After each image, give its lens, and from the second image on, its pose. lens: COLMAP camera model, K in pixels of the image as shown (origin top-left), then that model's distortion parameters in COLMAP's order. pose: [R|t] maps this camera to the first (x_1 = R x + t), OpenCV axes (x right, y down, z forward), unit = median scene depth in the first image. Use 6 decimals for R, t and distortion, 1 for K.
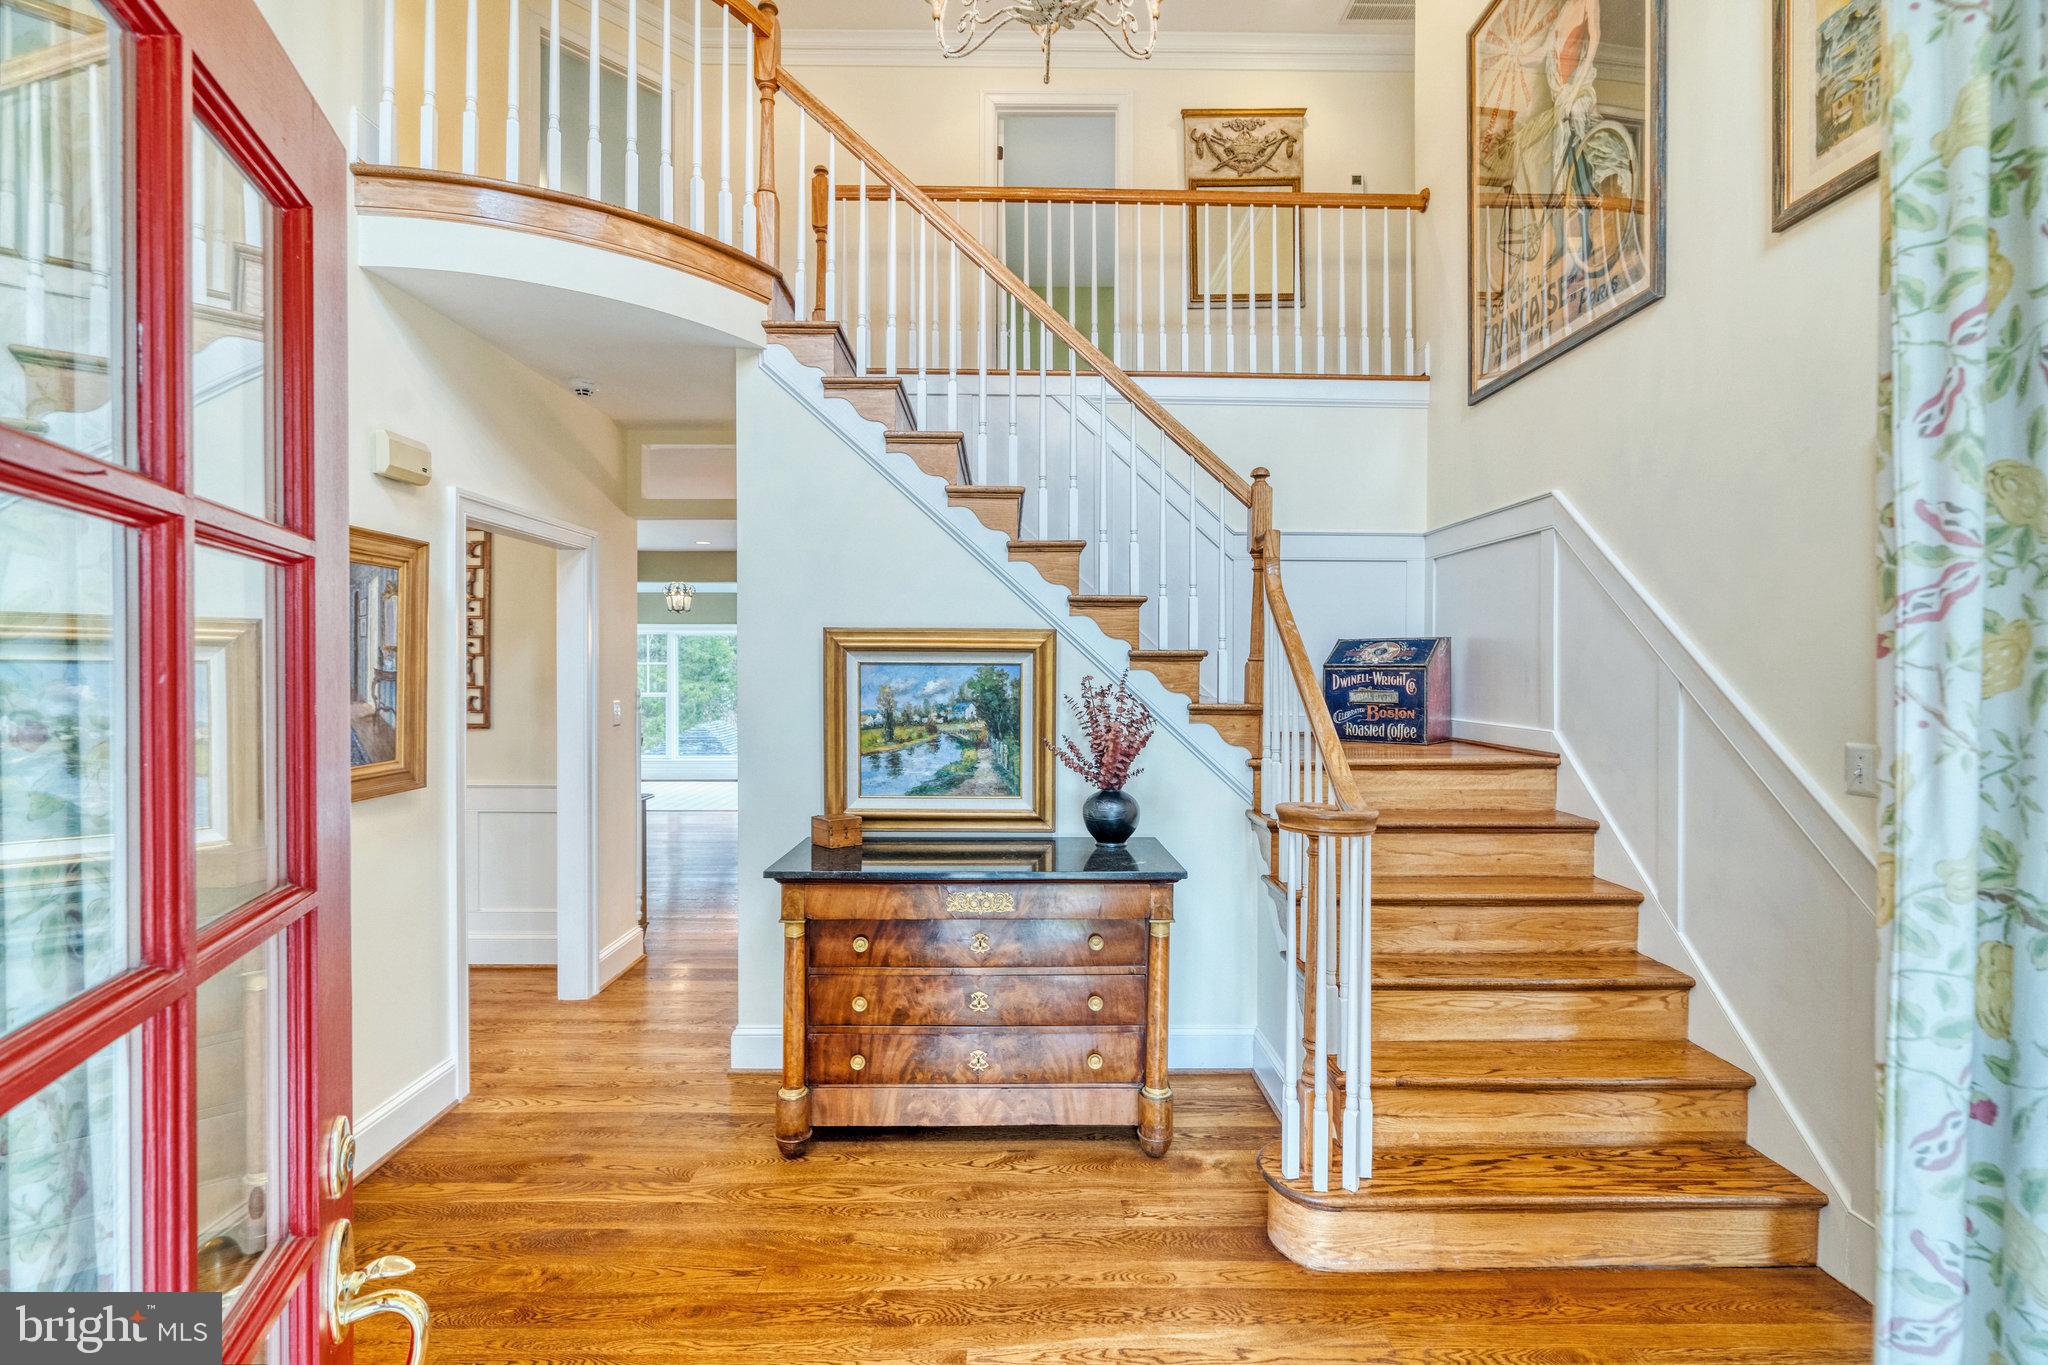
lens RADIAL K [[925.6, 0, 1026.7], [0, 925.6, 677.4], [0, 0, 1]] dist [-0.000559, -0.000427]
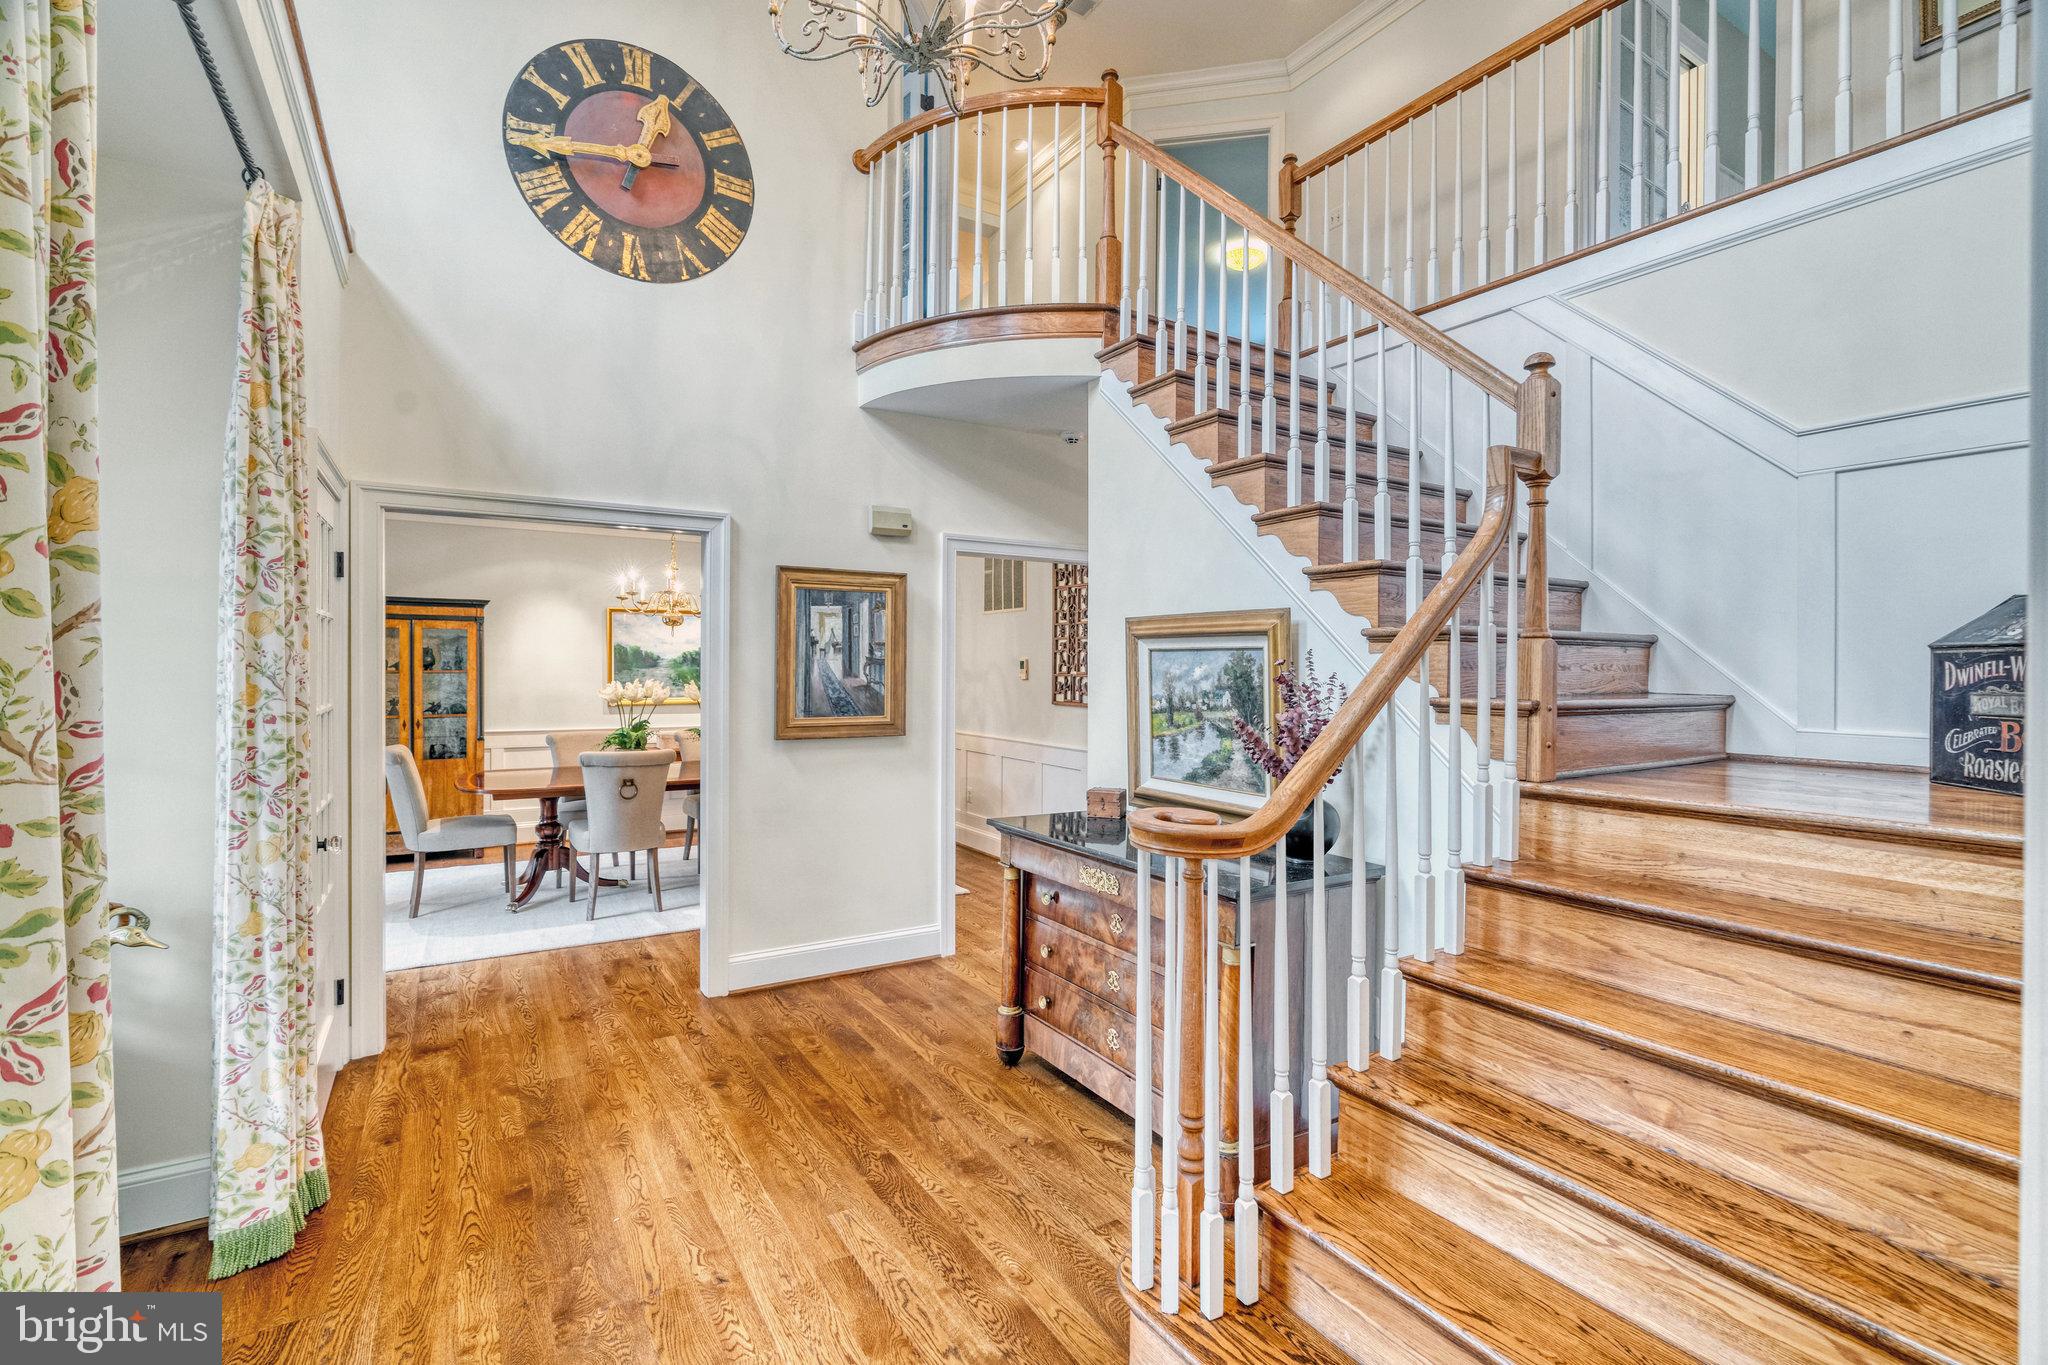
lens RADIAL K [[925.6, 0, 1028.0], [0, 925.6, 671.3], [0, 0, 1]] dist [-0.000559, -0.000427]
pose [[0.515573, 0.003546, -0.856838, 0.650780], [-0.013608, 0.999899, -0.004051, 0.014874], [0.856738, 0.013748, 0.515569, 0.335105]]
